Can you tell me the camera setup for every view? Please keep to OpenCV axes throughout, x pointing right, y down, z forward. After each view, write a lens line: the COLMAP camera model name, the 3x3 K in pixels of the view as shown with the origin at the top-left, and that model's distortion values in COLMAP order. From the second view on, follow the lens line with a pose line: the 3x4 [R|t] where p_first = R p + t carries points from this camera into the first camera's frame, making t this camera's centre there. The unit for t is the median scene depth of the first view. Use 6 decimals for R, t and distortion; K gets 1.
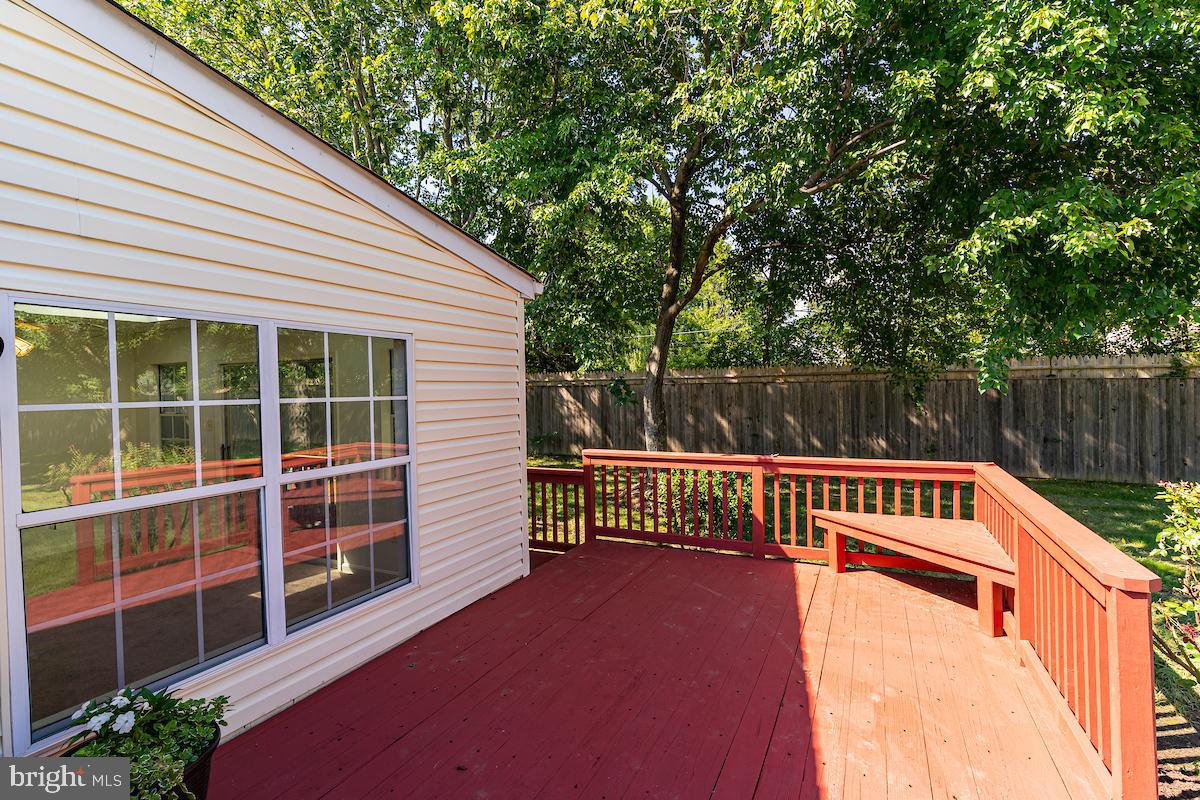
lens RADIAL K [[577.7, 0, 598.7], [0, 577.7, 396.5], [0, 0, 1]] dist [0.002971, -0.001242]
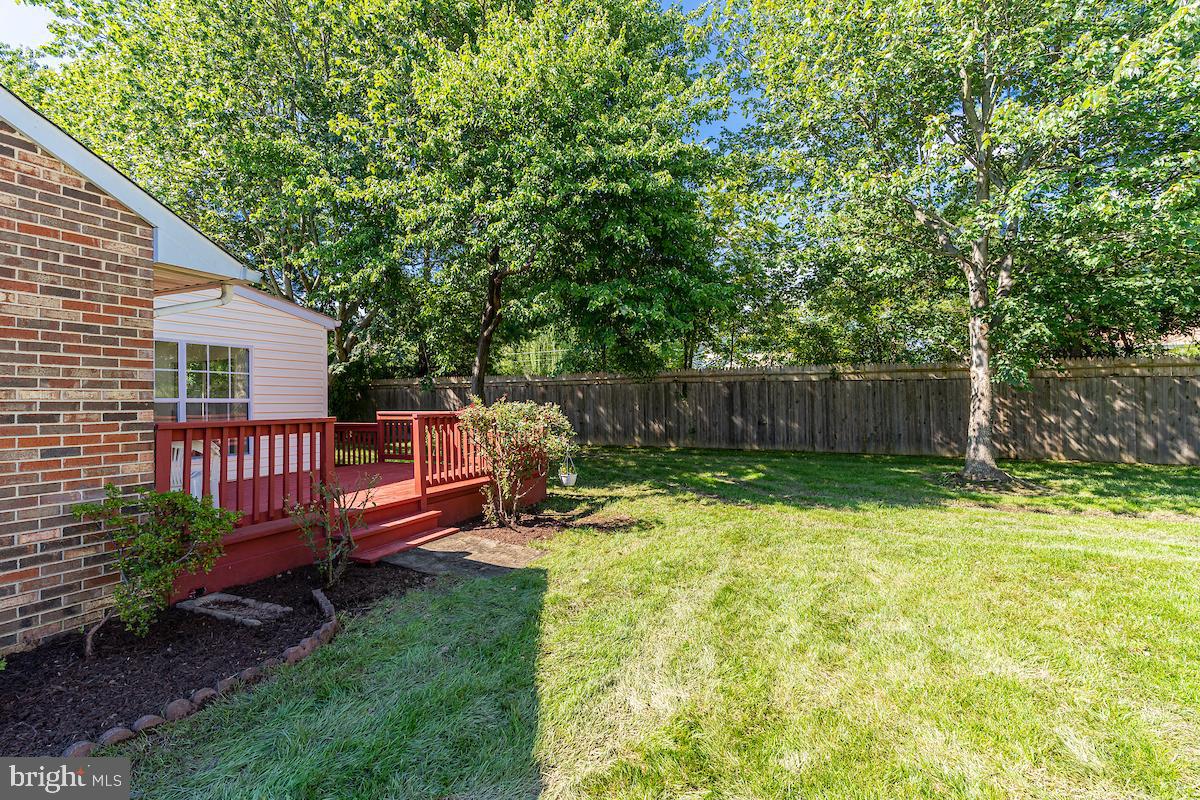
lens RADIAL K [[577.7, 0, 601.1], [0, 577.7, 399.8], [0, 0, 1]] dist [0.002971, -0.001242]
pose [[0.999618, 0.005679, 0.027038, 0.351762], [-0.005084, 0.999744, -0.022034, 0.052112], [-0.027156, 0.021888, 0.999392, -0.461273]]
